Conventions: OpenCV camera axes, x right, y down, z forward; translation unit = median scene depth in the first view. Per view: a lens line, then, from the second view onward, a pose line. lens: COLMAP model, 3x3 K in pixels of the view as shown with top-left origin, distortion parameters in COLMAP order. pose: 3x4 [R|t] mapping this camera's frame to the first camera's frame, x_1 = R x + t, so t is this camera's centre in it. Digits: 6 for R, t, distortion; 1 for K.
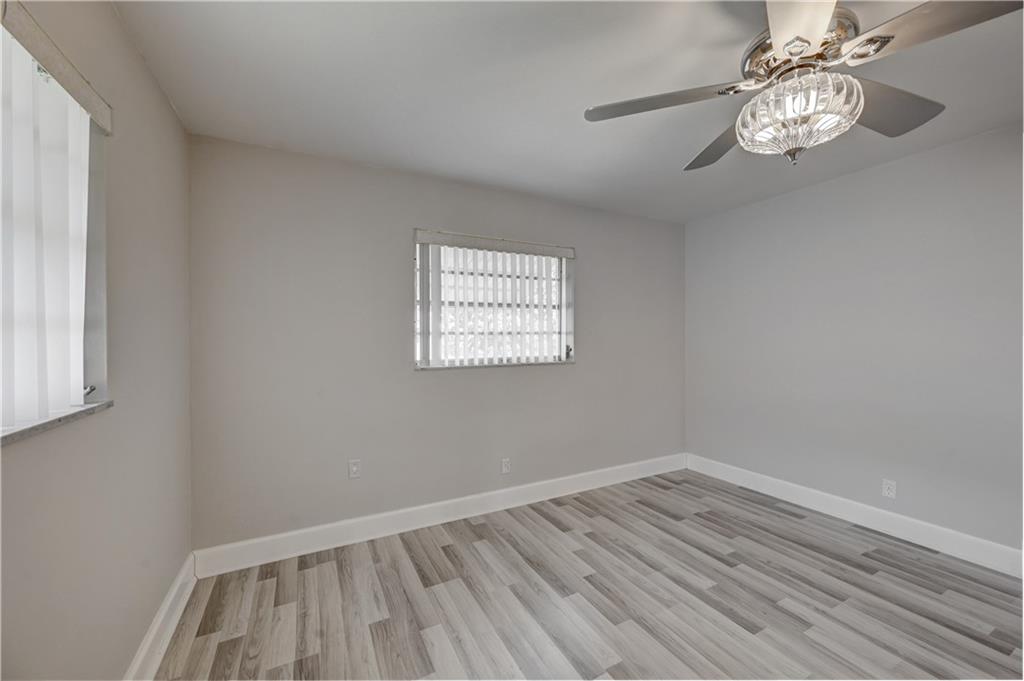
lens RADIAL K [[403.7, 0, 512.8], [0, 403.7, 339.2], [0, 0, 1]] dist [0.001894, 0.000421]
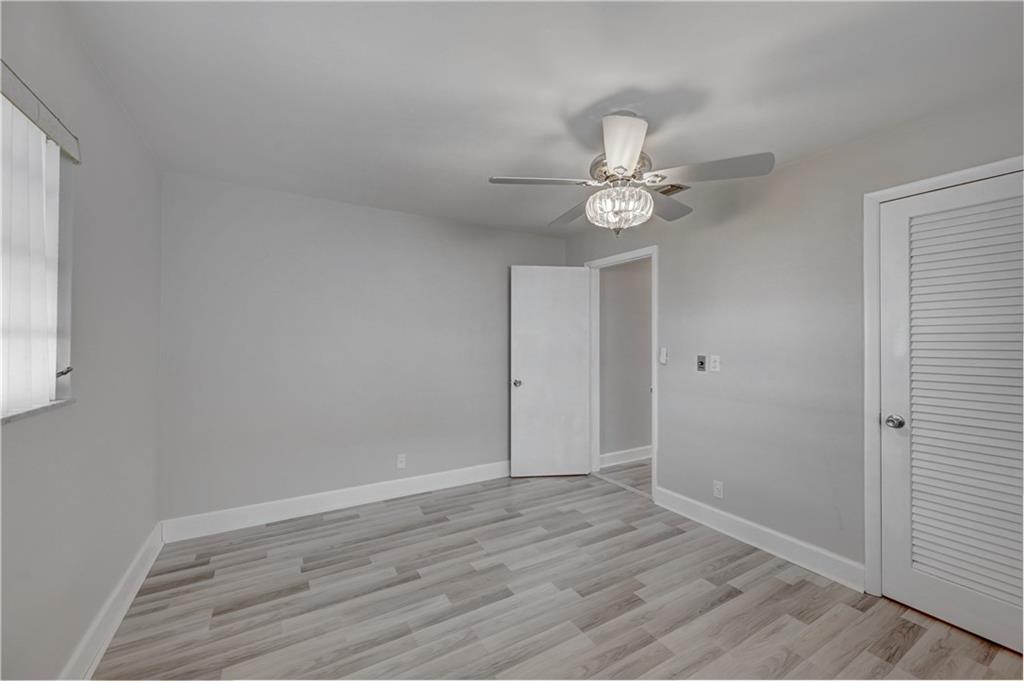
lens RADIAL K [[403.7, 0, 512.8], [0, 403.7, 339.2], [0, 0, 1]] dist [0.001894, 0.000421]
pose [[-0.056744, 0.014820, 0.998279, -0.407152], [0.000348, 0.999890, -0.014824, -0.009880], [-0.998389, -0.000494, -0.056743, 0.704454]]
